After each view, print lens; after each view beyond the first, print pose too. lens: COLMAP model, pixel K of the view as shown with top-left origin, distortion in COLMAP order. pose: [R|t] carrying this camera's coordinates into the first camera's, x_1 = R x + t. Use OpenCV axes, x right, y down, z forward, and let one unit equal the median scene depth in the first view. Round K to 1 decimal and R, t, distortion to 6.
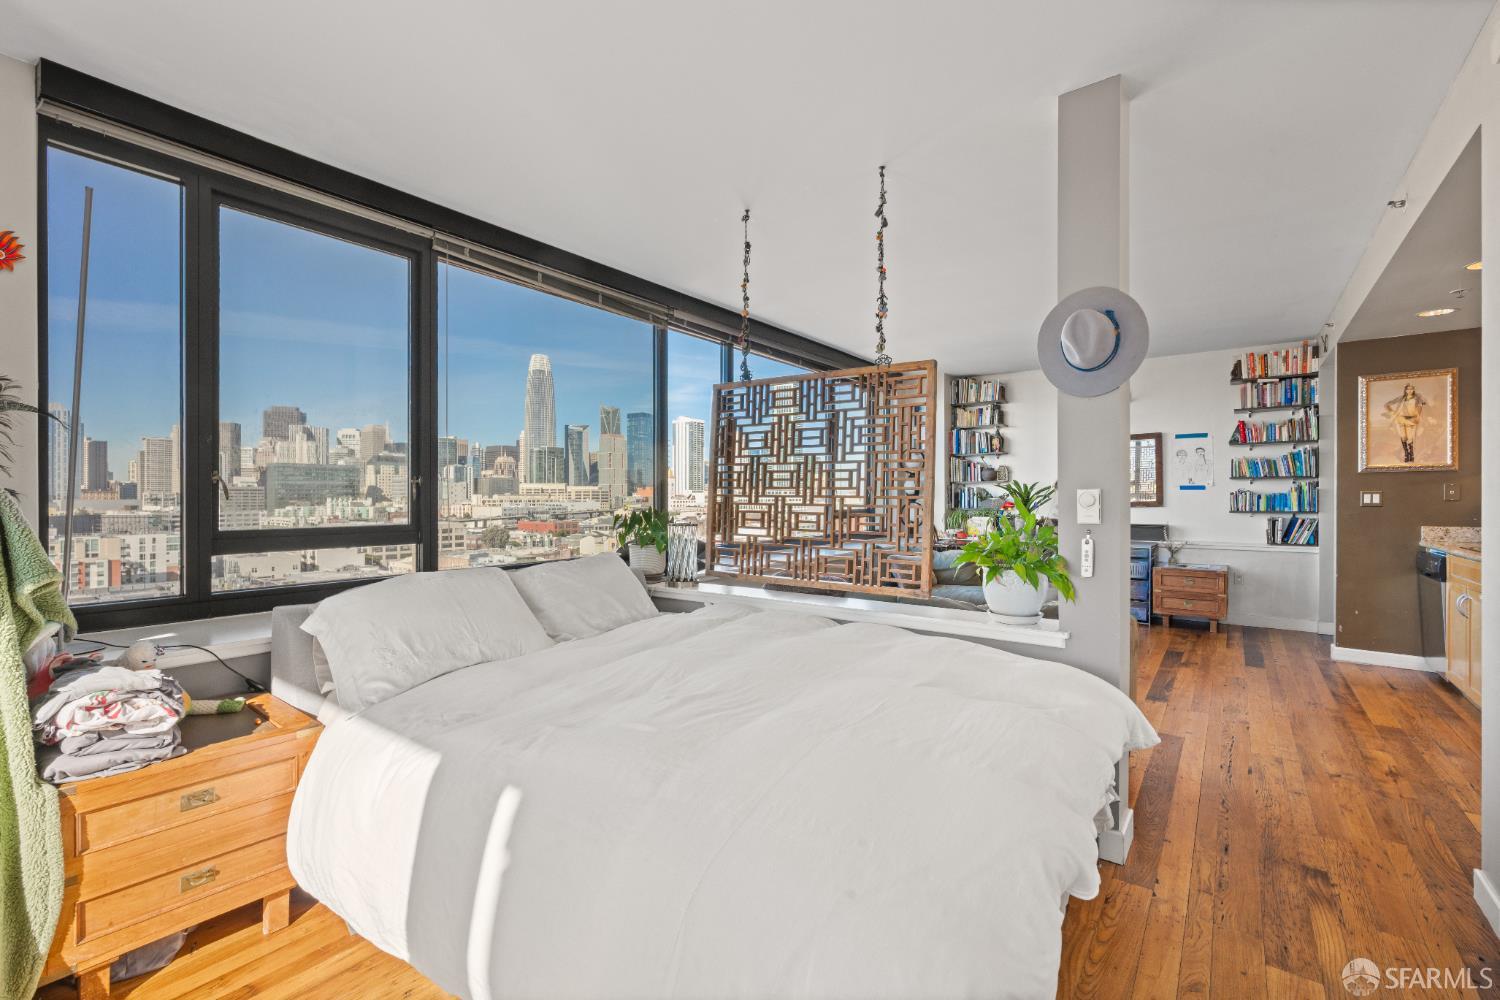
lens RADIAL K [[643.8, 0, 763.8], [0, 643.8, 500.2], [0, 0, 1]] dist [-0.001666, 0.000178]
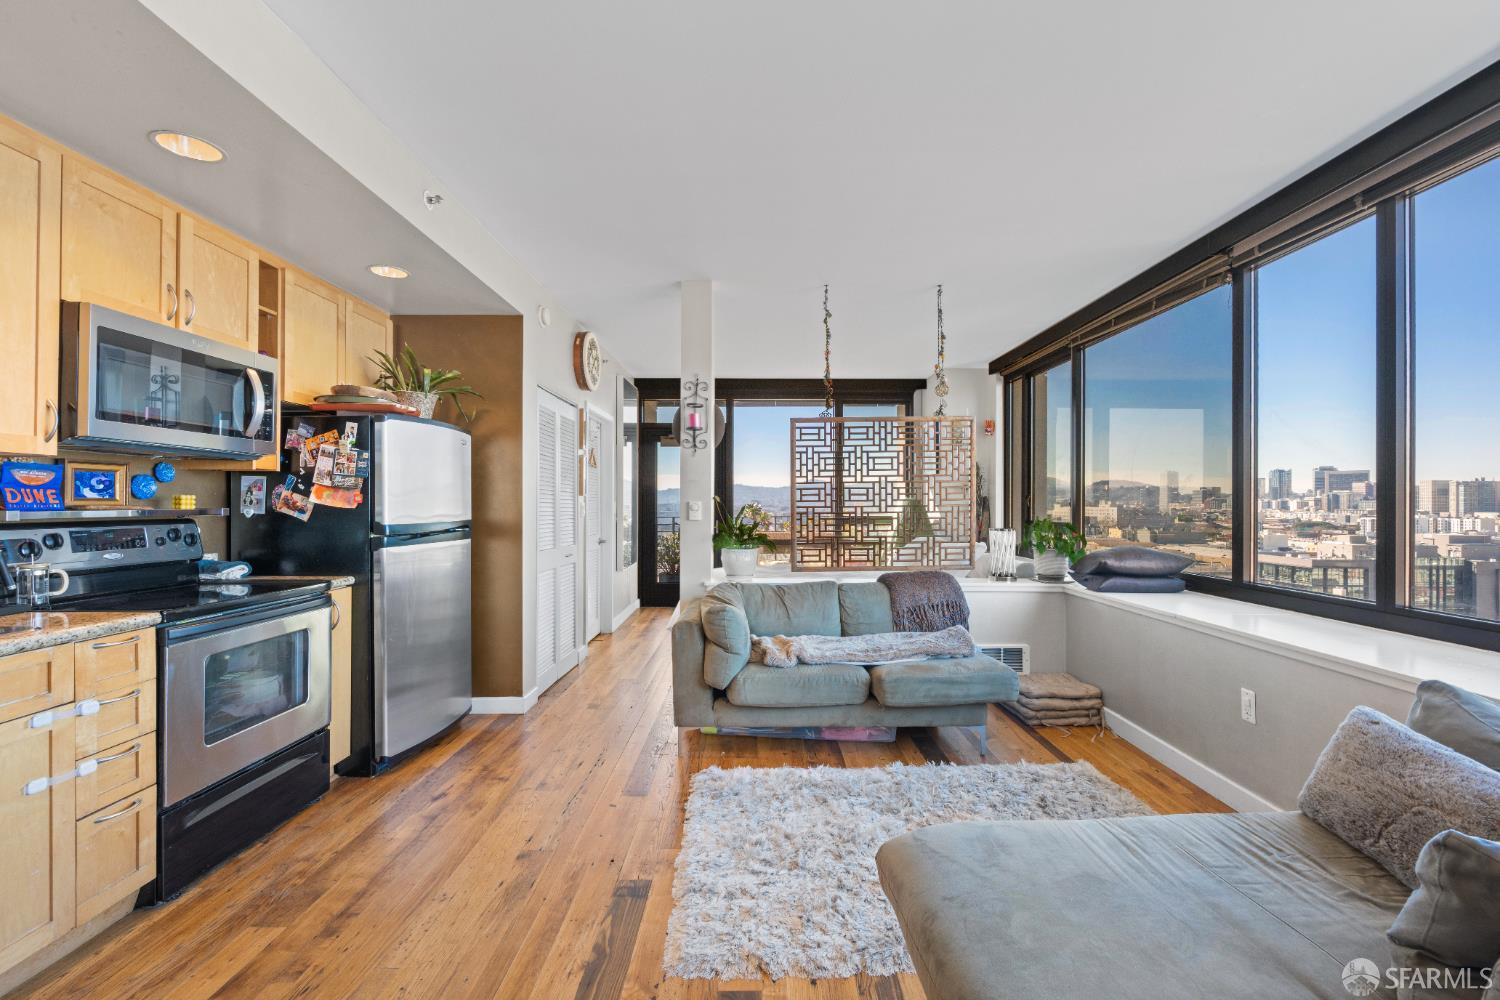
lens RADIAL K [[626.4, 0, 755.0], [0, 626.4, 504.9], [0, 0, 1]] dist [-0.002252, -0.000309]
pose [[-0.804343, 0.001133, -0.594164, 0.550671], [-0.004015, 0.999965, 0.007342, -0.008888], [0.594152, 0.008291, -0.804310, 0.968858]]
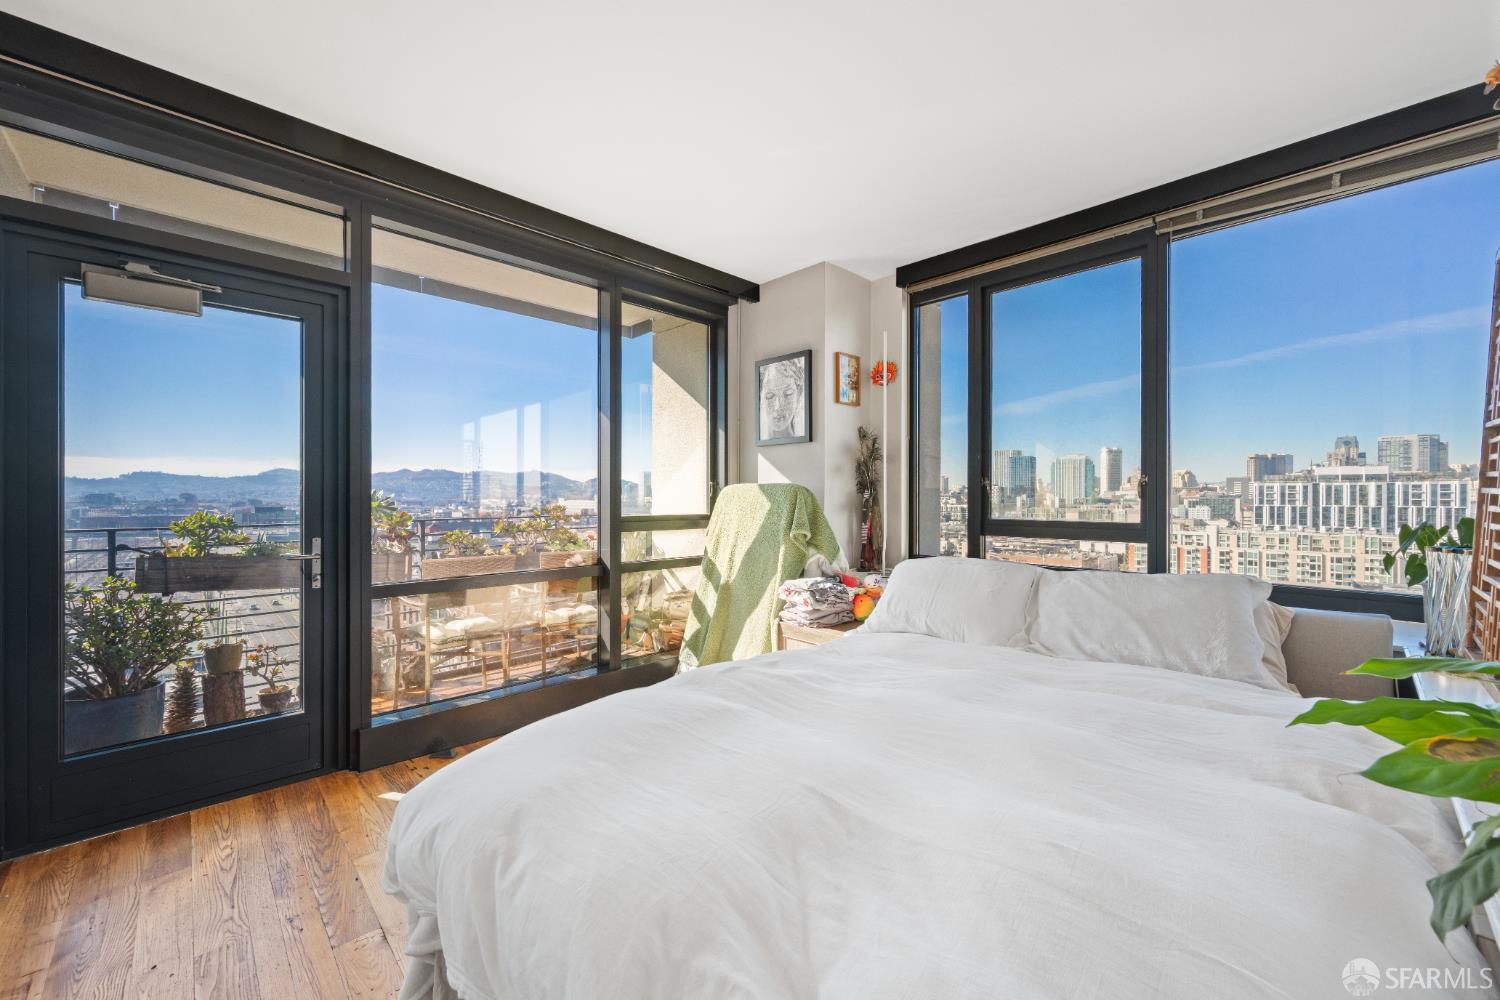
lens RADIAL K [[590.9, 0, 754.4], [0, 590.9, 497.8], [0, 0, 1]] dist [-0.000719, 0.000109]
pose [[-0.170445, 0.000983, -0.985367, 0.243220], [-0.007807, 0.999967, 0.002348, 0.000108], [0.985336, 0.008093, -0.170432, 0.308099]]
